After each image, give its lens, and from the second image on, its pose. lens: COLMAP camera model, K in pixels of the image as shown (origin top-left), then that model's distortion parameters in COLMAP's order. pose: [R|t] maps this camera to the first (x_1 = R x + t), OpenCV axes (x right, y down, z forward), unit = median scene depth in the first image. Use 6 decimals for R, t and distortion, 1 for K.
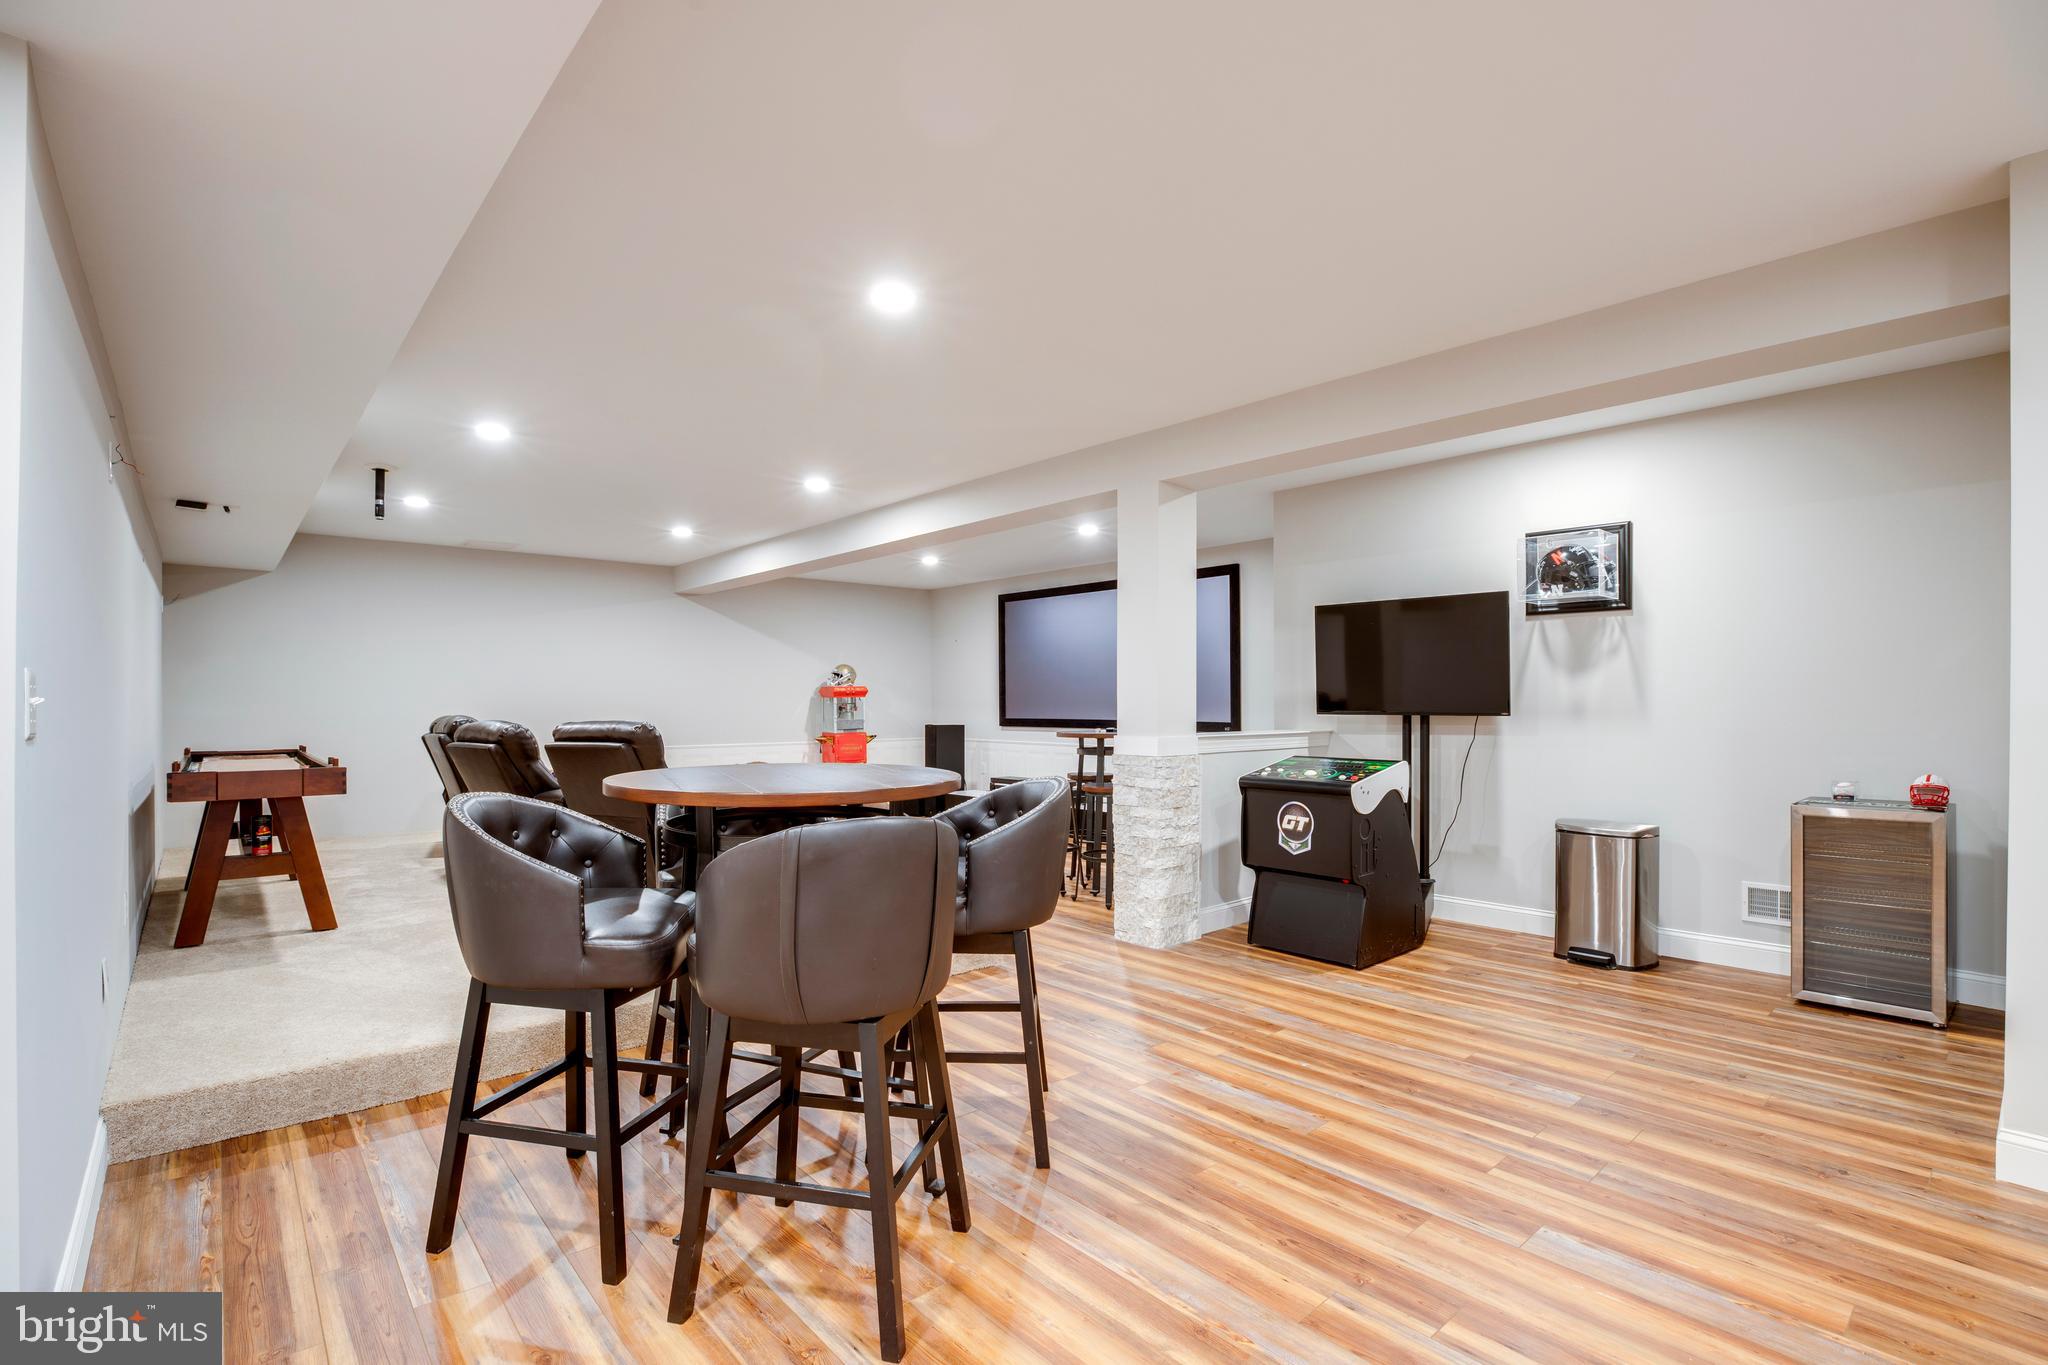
lens RADIAL K [[946.9, 0, 1028.9], [0, 946.9, 692.7], [0, 0, 1]] dist [-0.038927, 0.010189]
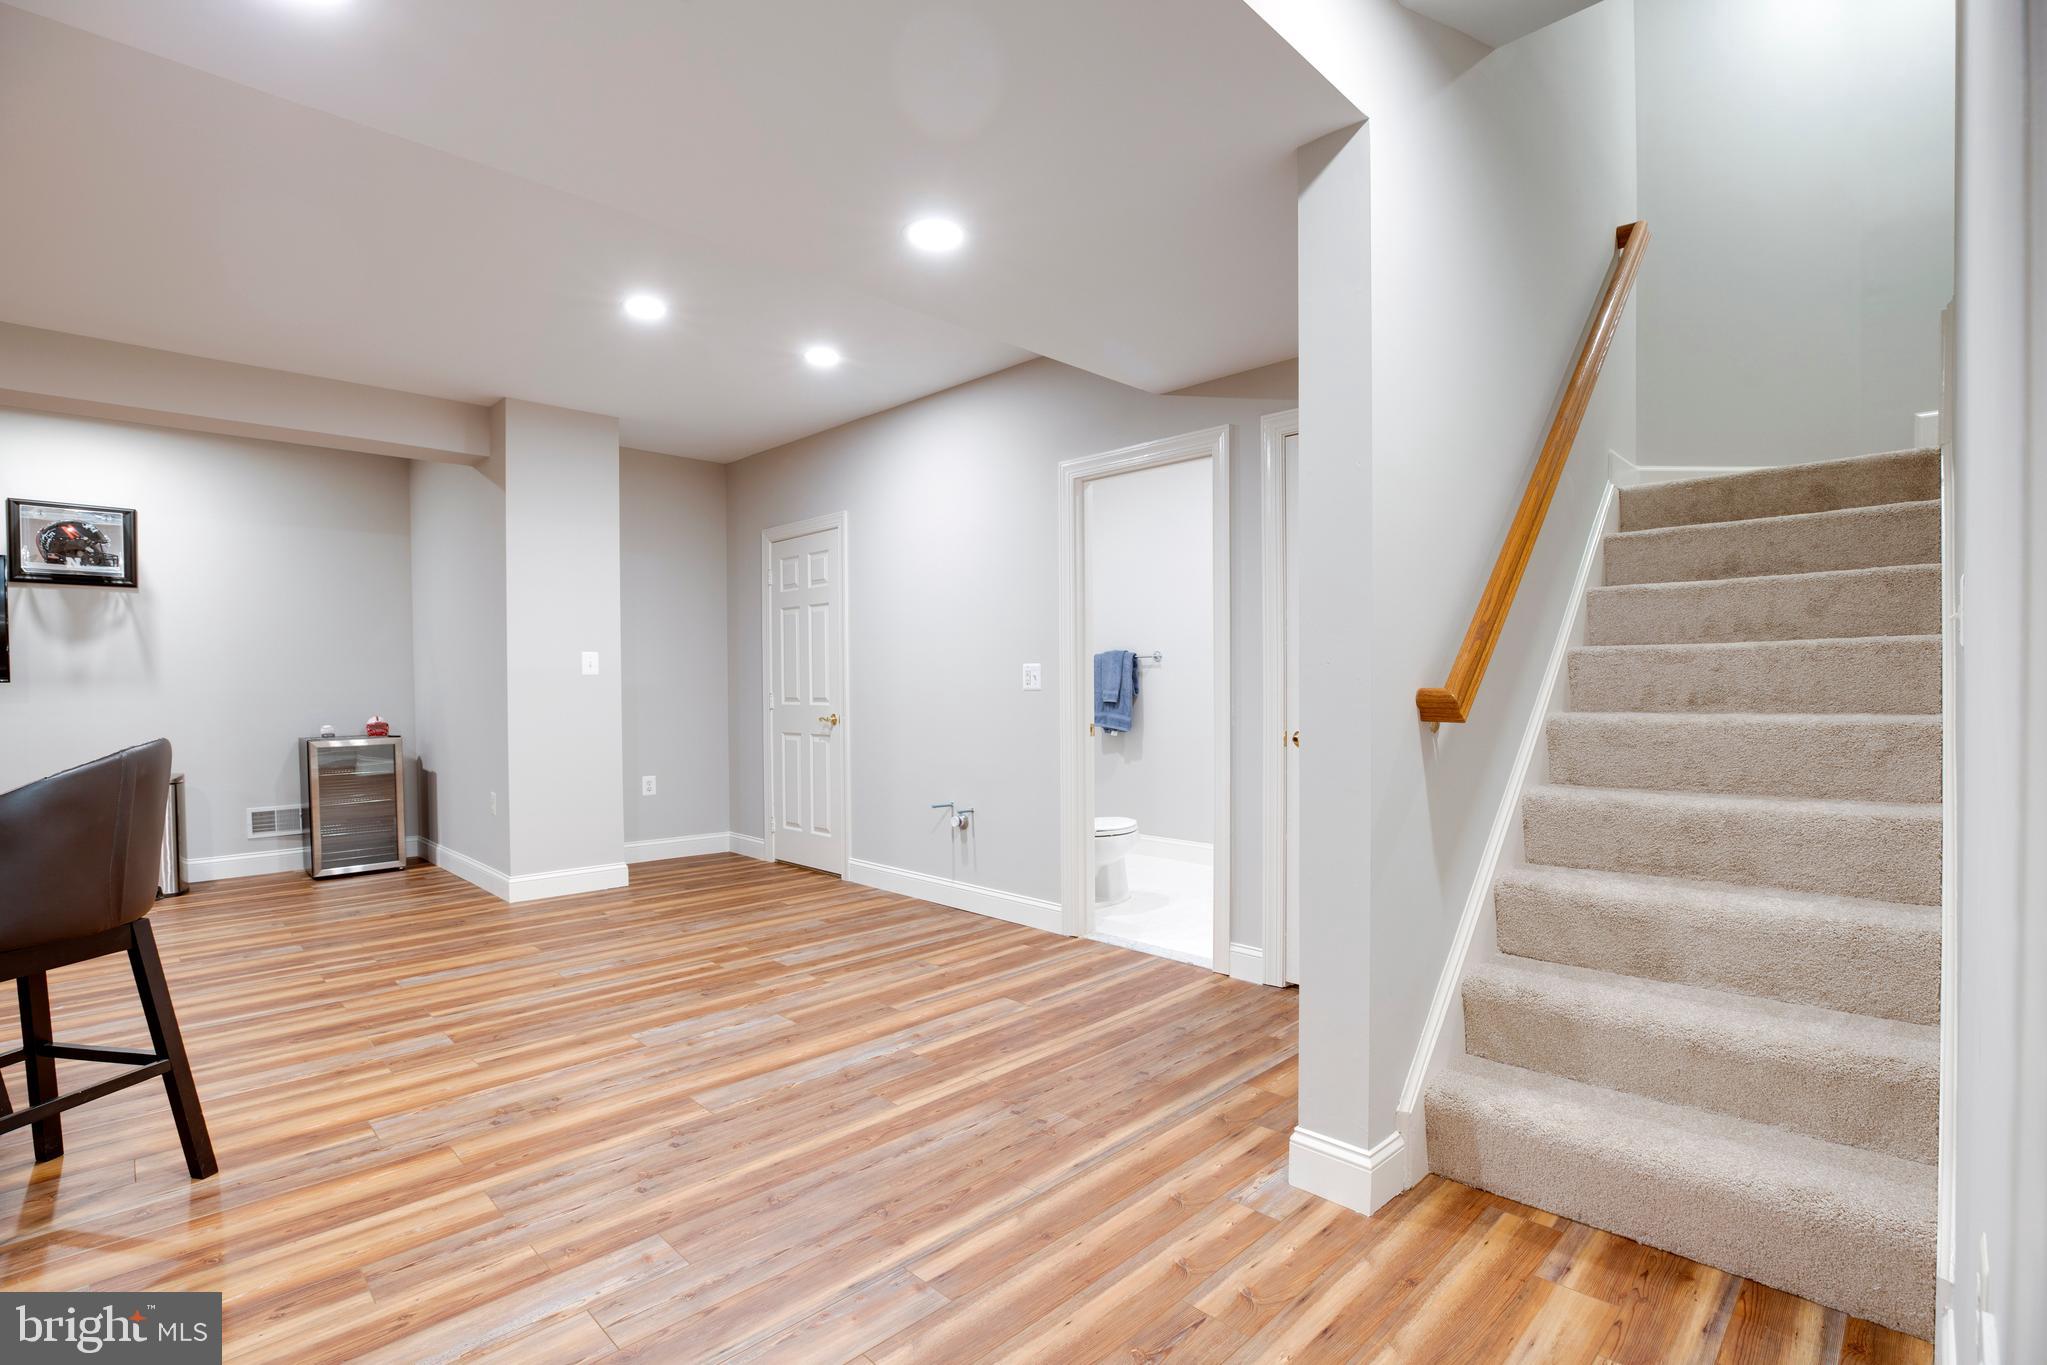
lens RADIAL K [[946.5, 0, 1028.2], [0, 946.5, 686.6], [0, 0, 1]] dist [-0.038927, 0.010189]
pose [[-0.061104, -0.006130, 0.998113, -0.528127], [-0.004008, 0.999975, 0.005896, 0.018909], [-0.998123, -0.003640, -0.061127, -0.006578]]
